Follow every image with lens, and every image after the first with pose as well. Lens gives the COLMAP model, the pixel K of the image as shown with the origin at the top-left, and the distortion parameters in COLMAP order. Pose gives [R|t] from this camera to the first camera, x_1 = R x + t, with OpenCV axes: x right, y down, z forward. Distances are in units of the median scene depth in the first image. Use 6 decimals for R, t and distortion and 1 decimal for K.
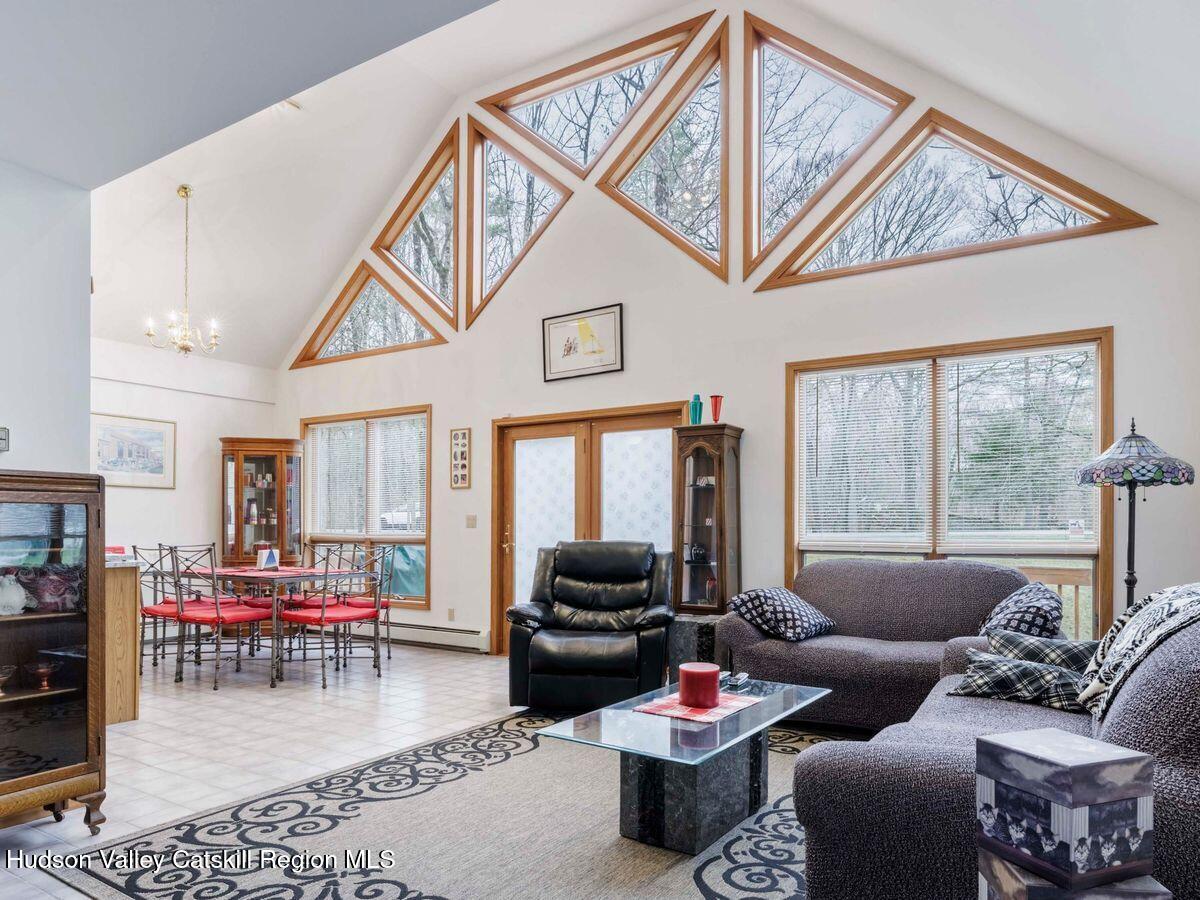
lens RADIAL K [[773.2, 0, 601.2], [0, 773.2, 523.0], [0, 0, 1]] dist [0.001277, 0.000148]
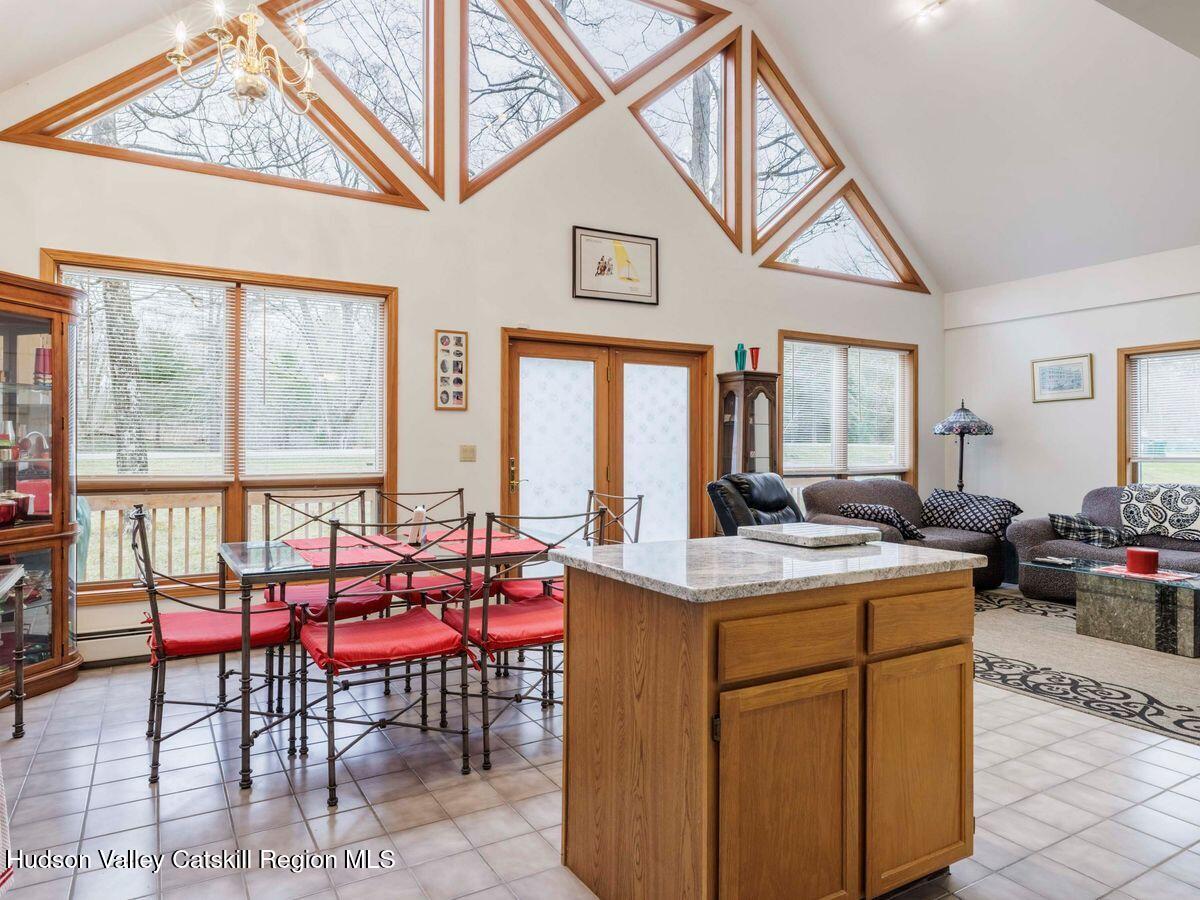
lens RADIAL K [[725.4, 0, 576.6], [0, 725.4, 445.5], [0, 0, 1]] dist [0.003078, 0.000131]
pose [[0.474628, 0.000316, 0.880187, -0.810468], [-0.006648, 0.999973, 0.003226, -0.014028], [-0.880162, -0.007382, 0.474617, 0.600885]]
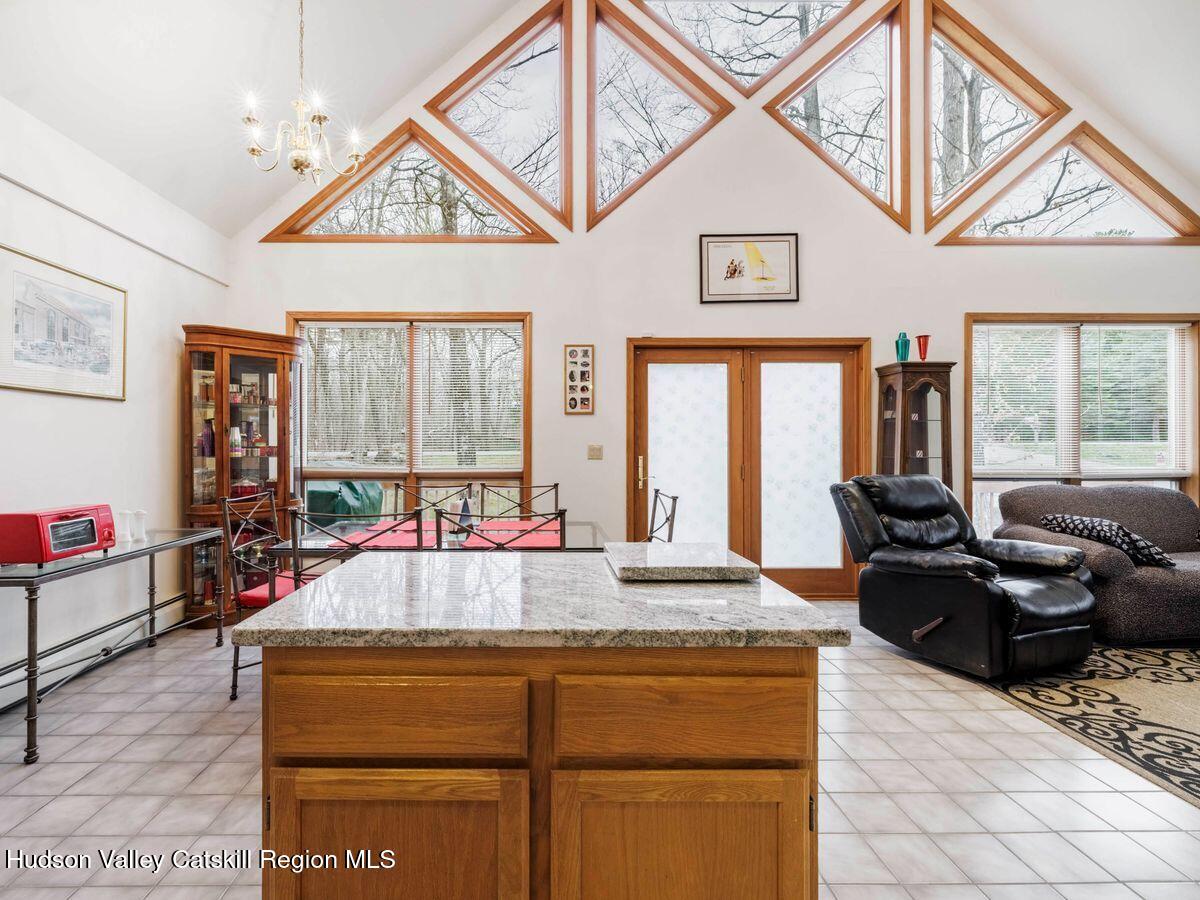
lens RADIAL K [[577.4, 0, 549.9], [0, 577.4, 444.8], [0, 0, 1]] dist [0.001542, 0.000251]
pose [[0.838826, -0.001187, 0.544398, -0.607179], [-0.001335, 0.999990, 0.004238, -0.014146], [-0.544397, -0.004282, 0.838817, 0.515989]]
